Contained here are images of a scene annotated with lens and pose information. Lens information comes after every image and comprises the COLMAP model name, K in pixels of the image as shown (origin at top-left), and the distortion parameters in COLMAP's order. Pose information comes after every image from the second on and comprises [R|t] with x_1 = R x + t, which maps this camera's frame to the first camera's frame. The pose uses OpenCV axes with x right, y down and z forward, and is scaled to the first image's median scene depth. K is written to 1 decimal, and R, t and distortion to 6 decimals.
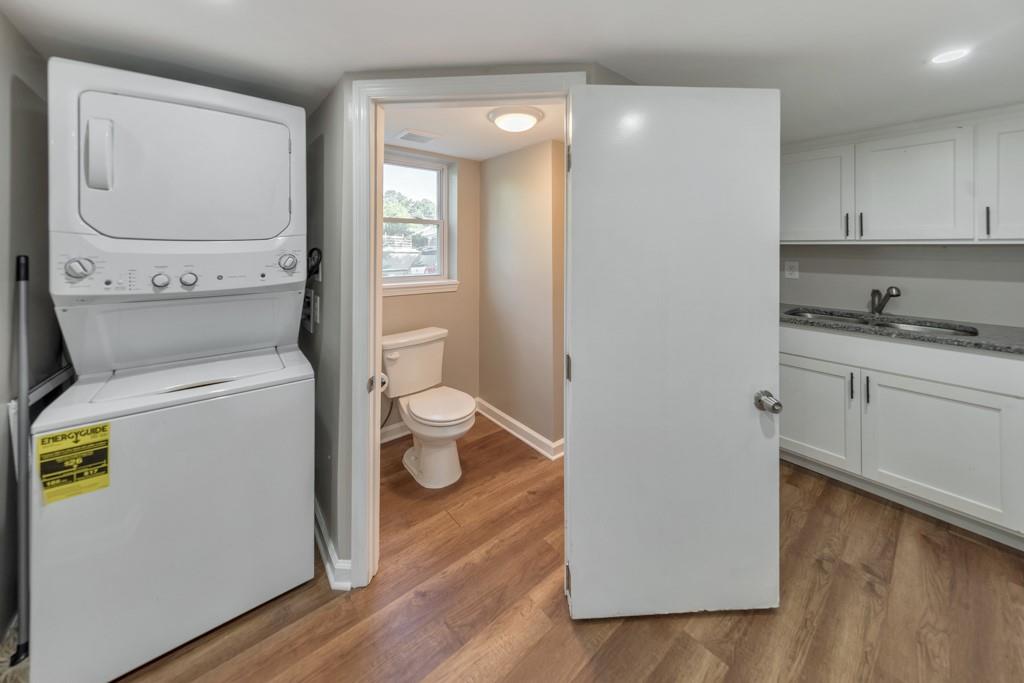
lens RADIAL K [[359.2, 0, 507.2], [0, 359.2, 246.4], [0, 0, 1]] dist [0.000864, 0.000036]
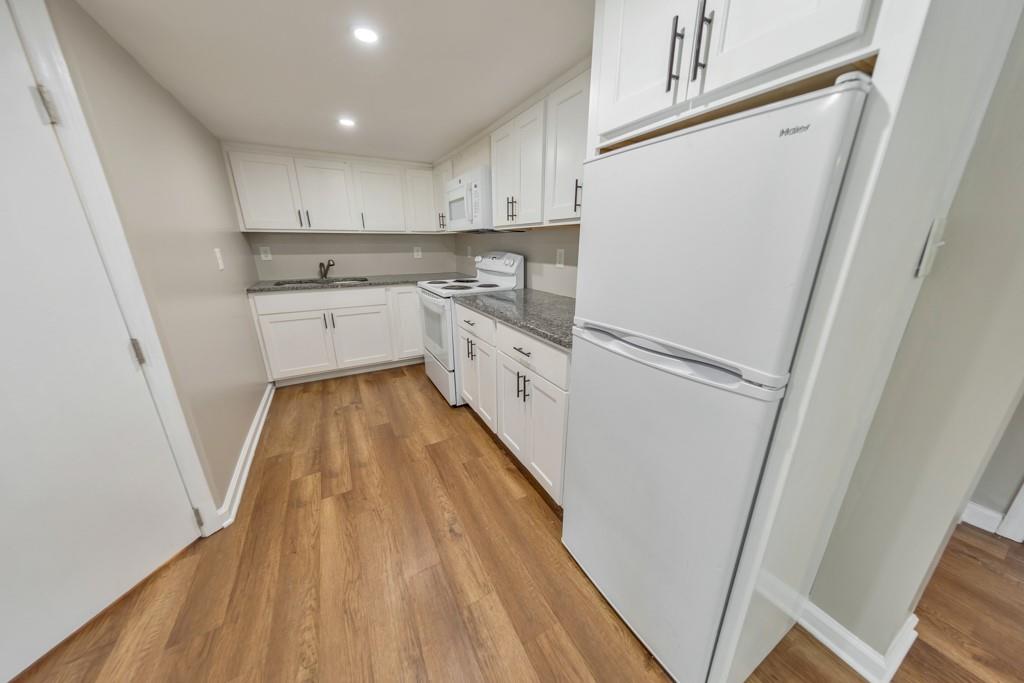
lens RADIAL K [[326.3, 0, 512.0], [0, 326.3, 341.5], [0, 0, 1]] dist [0.000502, -0.000041]
pose [[0.178078, -0.289765, 0.940385, -0.364961], [-0.001862, 0.955559, 0.294793, 0.032353], [-0.984015, -0.054247, 0.169625, -0.124935]]
